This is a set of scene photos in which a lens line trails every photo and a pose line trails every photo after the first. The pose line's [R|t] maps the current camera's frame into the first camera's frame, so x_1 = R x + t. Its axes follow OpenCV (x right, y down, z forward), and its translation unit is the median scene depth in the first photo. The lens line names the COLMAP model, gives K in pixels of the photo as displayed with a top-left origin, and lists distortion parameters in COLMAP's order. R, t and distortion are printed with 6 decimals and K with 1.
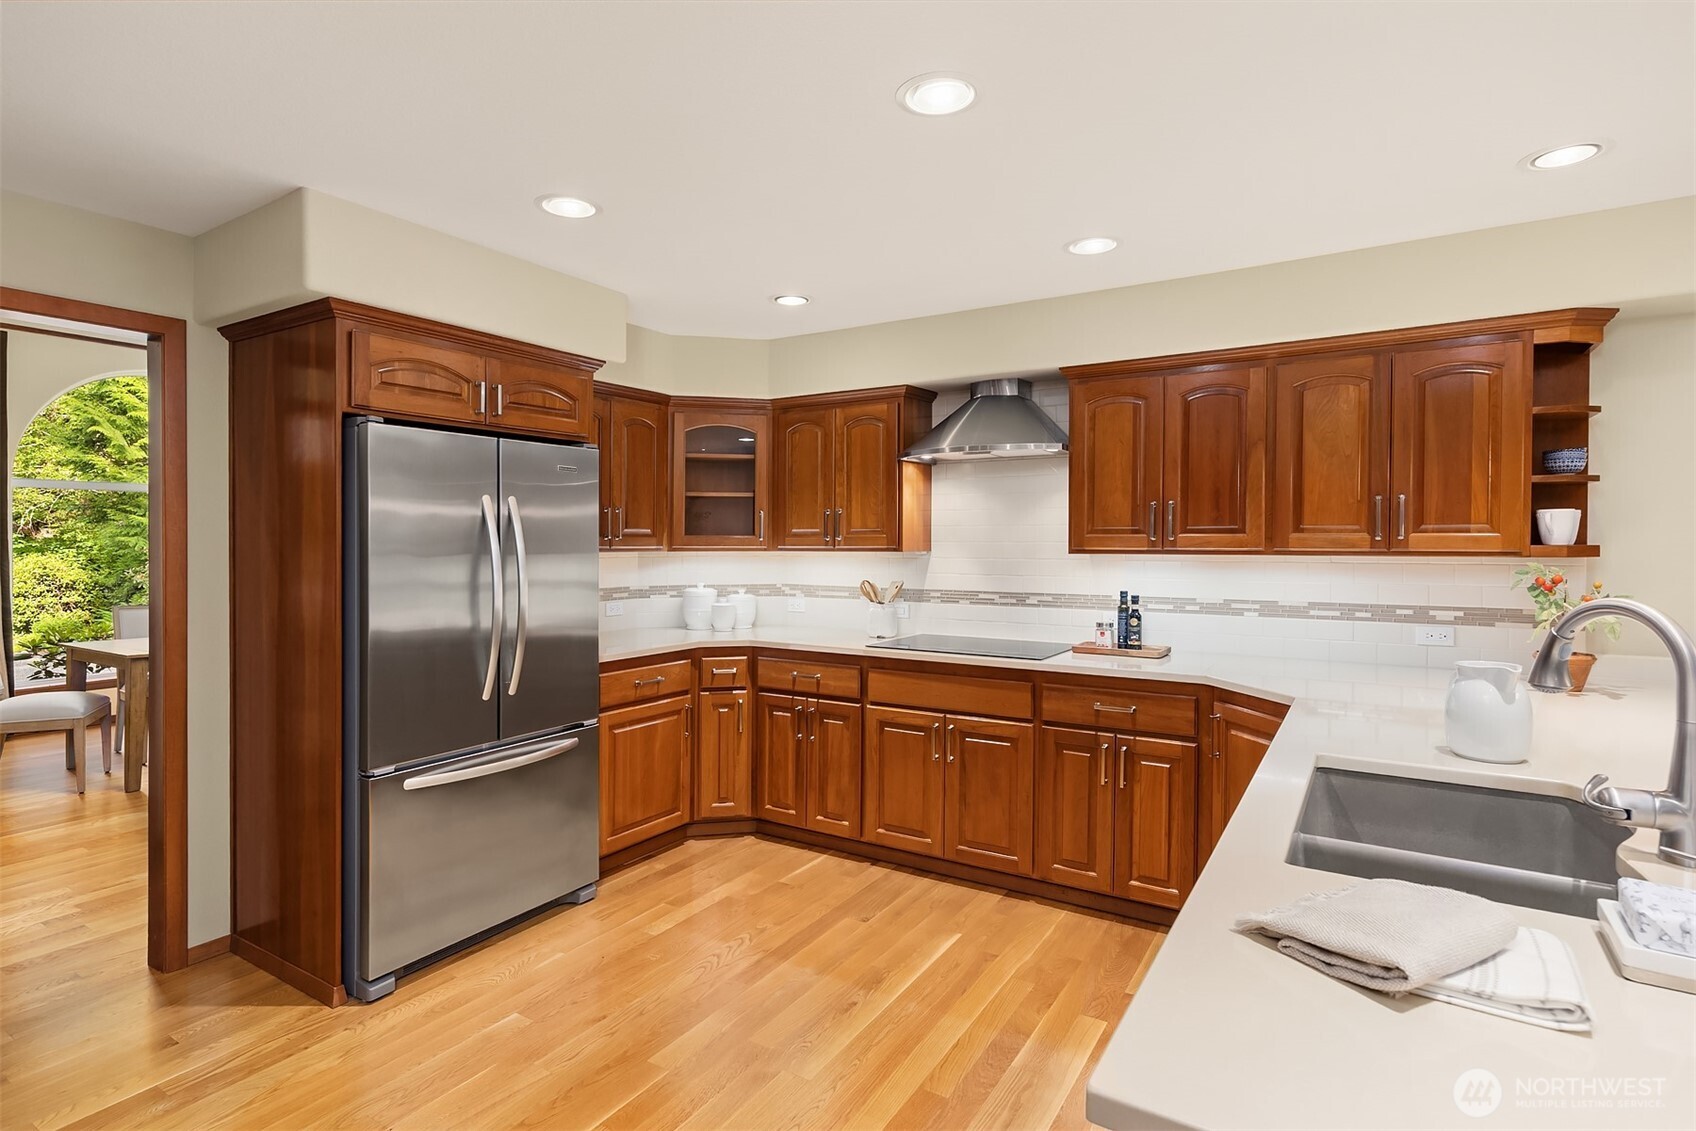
lens RADIAL K [[887.6, 0, 819.3], [0, 887.6, 537.9], [0, 0, 1]] dist [-0.001081, 0.002074]
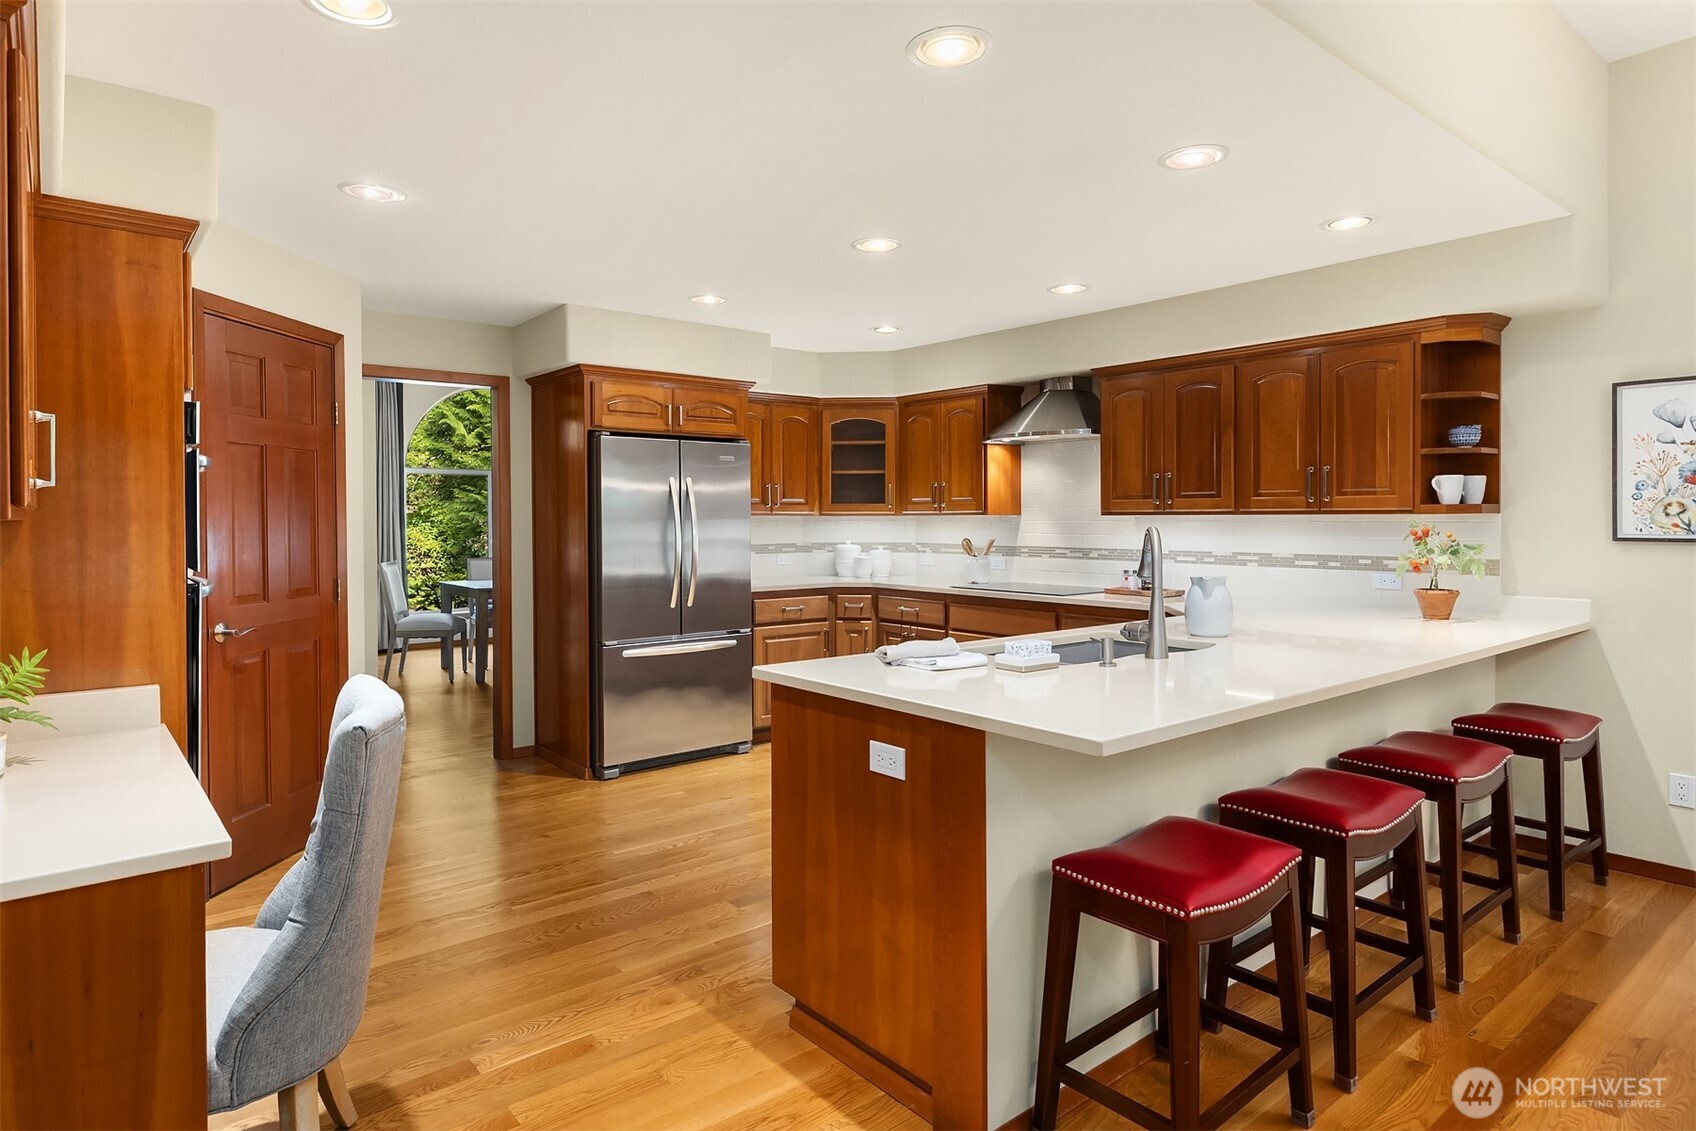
lens RADIAL K [[974.9, 0, 799.7], [0, 974.9, 526.5], [0, 0, 1]] dist [0.005707, 0.000614]
pose [[0.945760, 0.000808, -0.324865, 0.294097], [0.003891, 0.999897, 0.013814, 0.011490], [0.324842, -0.014329, 0.945660, -0.413062]]
